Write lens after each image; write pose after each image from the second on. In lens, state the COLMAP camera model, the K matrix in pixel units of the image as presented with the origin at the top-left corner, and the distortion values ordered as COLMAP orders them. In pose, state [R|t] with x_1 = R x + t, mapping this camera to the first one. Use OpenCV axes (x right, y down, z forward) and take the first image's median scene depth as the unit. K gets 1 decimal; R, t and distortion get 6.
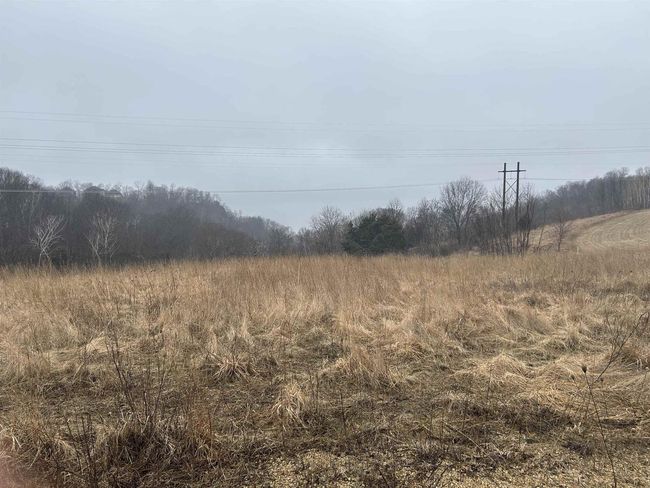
lens RADIAL K [[478.5, 0, 326.5], [0, 478.5, 245.6], [0, 0, 1]] dist [0.029811, -0.031911]
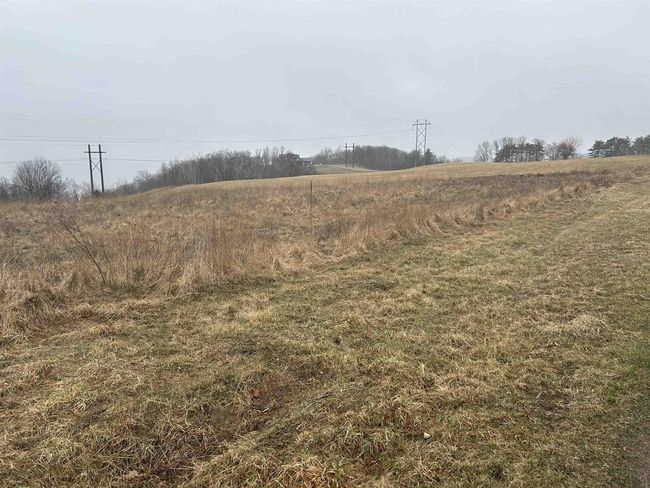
lens RADIAL K [[478.5, 0, 319.9], [0, 478.5, 244.6], [0, 0, 1]] dist [0.029811, -0.031911]
pose [[0.781190, -0.089066, 0.617907, 0.531271], [0.060716, 0.995918, 0.066792, 0.125621], [-0.621333, -0.014660, 0.783409, -1.505572]]
